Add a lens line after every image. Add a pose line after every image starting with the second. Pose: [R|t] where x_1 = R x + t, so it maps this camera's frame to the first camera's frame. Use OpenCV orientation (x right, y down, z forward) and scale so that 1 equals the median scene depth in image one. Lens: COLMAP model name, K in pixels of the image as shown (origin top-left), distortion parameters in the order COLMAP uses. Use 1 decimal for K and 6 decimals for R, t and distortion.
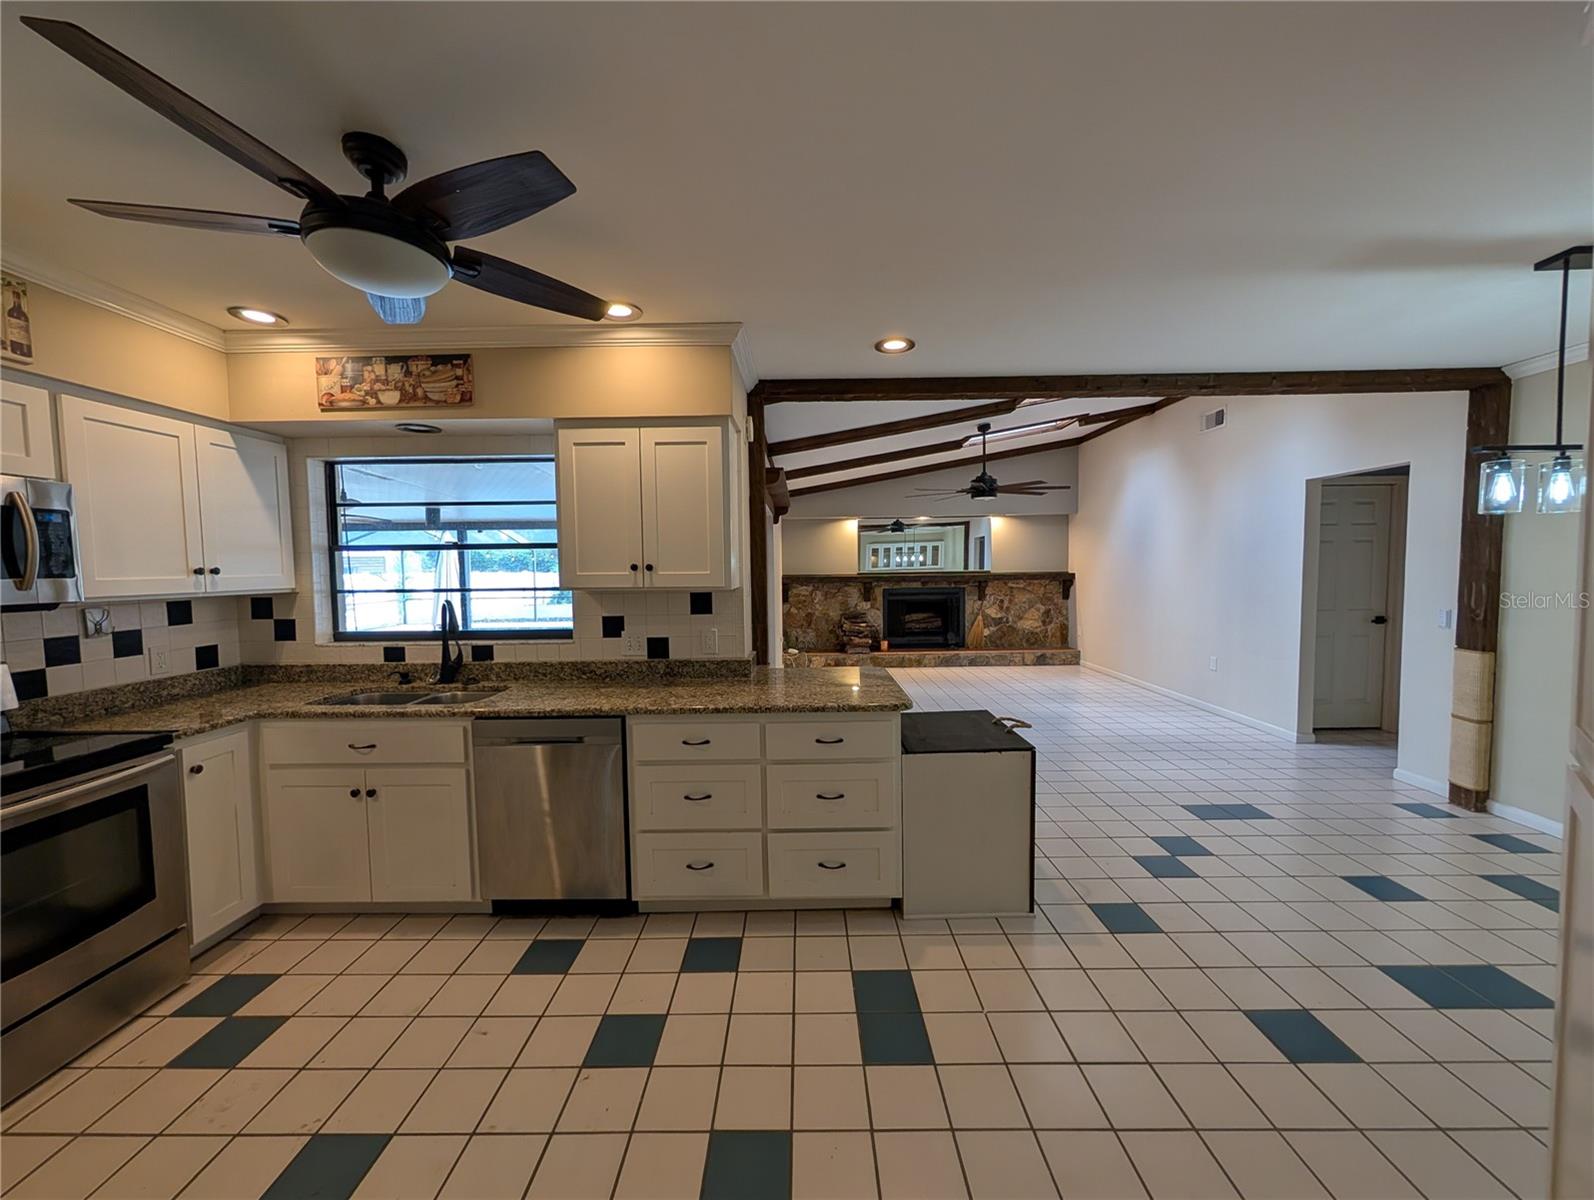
lens RADIAL K [[605.5, 0, 796.0], [0, 605.5, 601.1], [0, 0, 1]] dist [-0.001220, 0.000123]
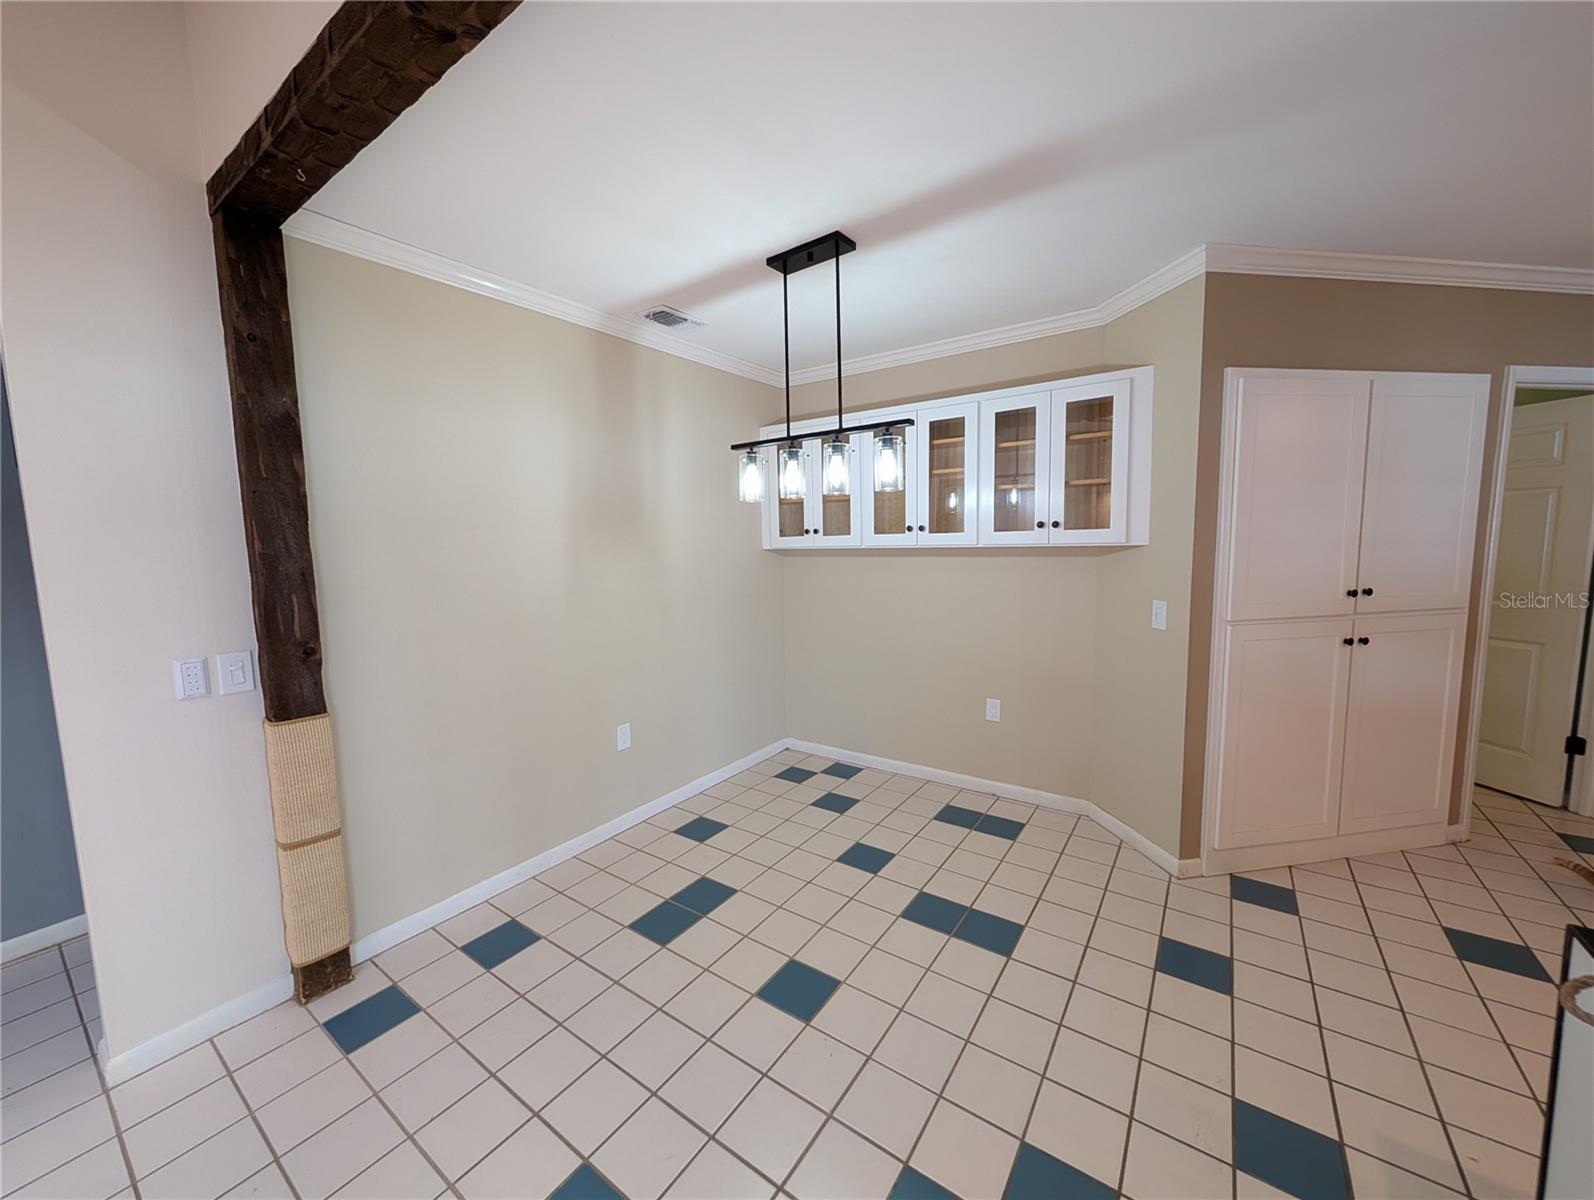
lens RADIAL K [[605.5, 0, 796.0], [0, 605.5, 601.1], [0, 0, 1]] dist [-0.001220, 0.000123]
pose [[-0.821190, -0.028382, 0.569948, 0.171502], [0.063789, 0.987937, 0.141106, -0.028303], [-0.567078, 0.152231, -0.809474, 0.460303]]
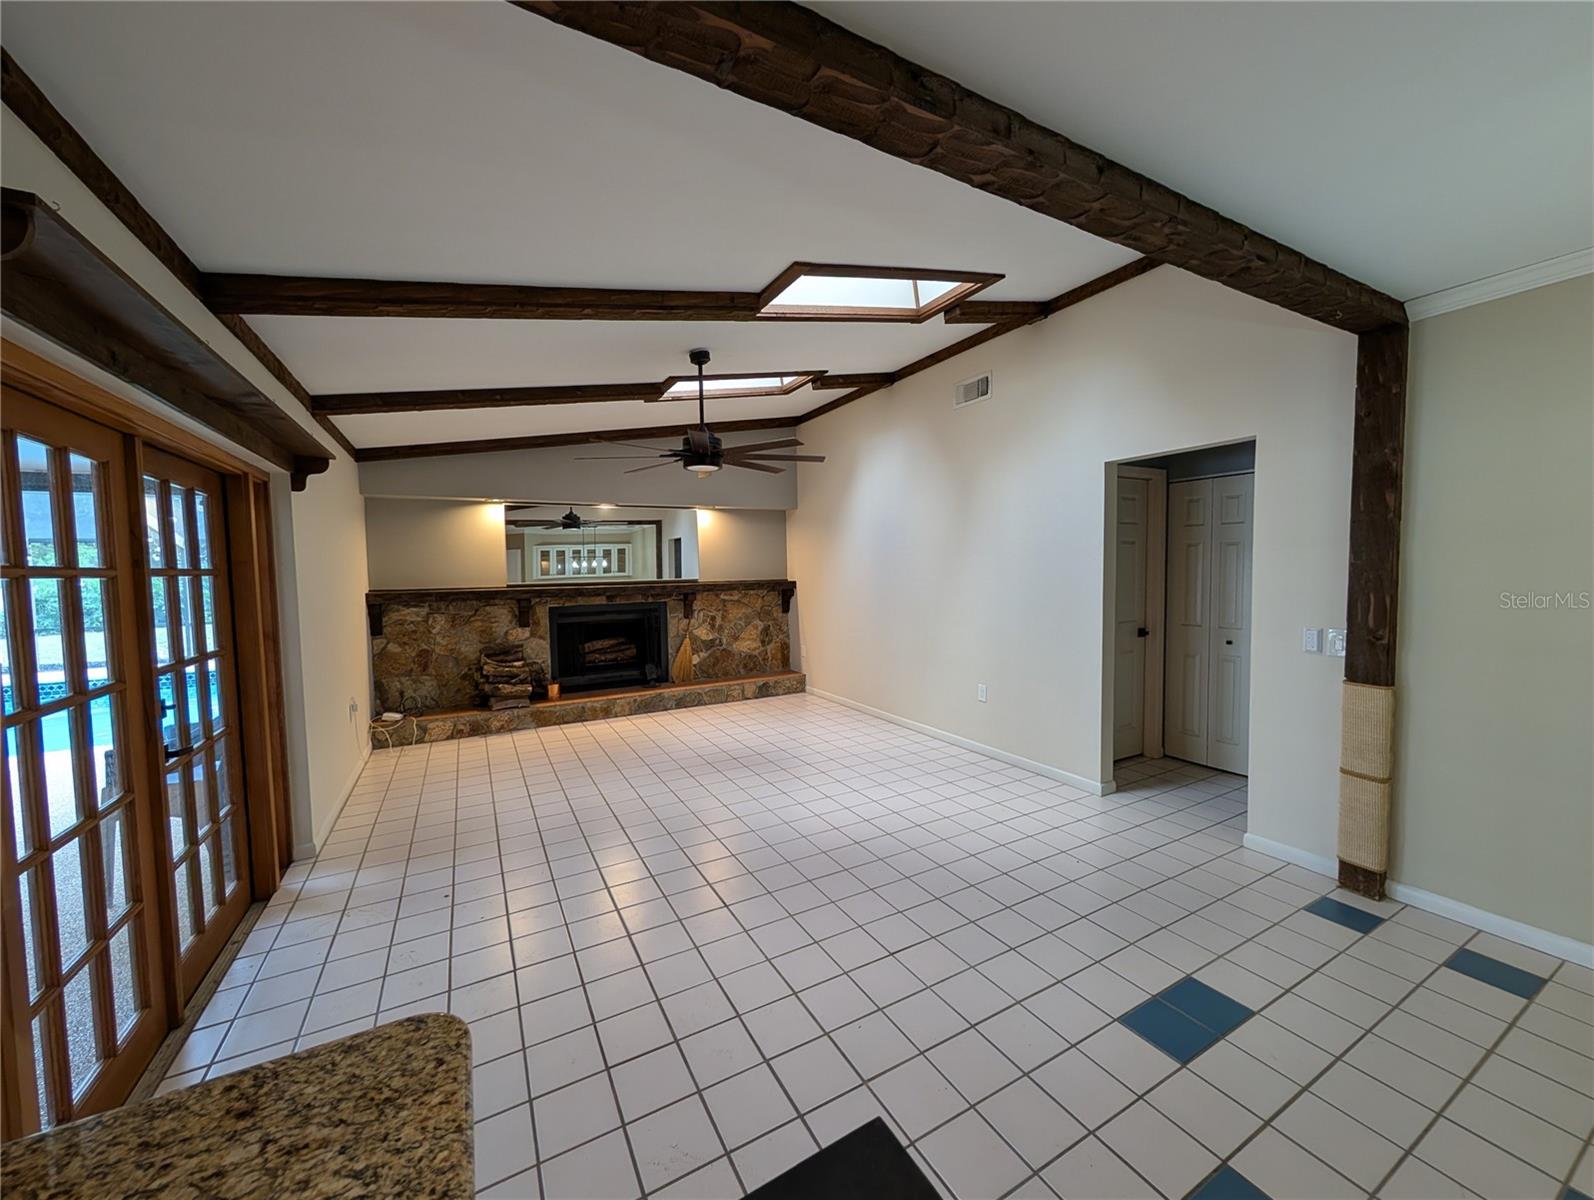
lens RADIAL K [[605.5, 0, 796.0], [0, 605.5, 601.1], [0, 0, 1]] dist [-0.001220, 0.000123]
pose [[0.873053, -0.028996, 0.486763, 0.055288], [0.033928, 0.999423, -0.001319, -0.017401], [-0.486444, 0.017666, 0.873533, 0.270686]]
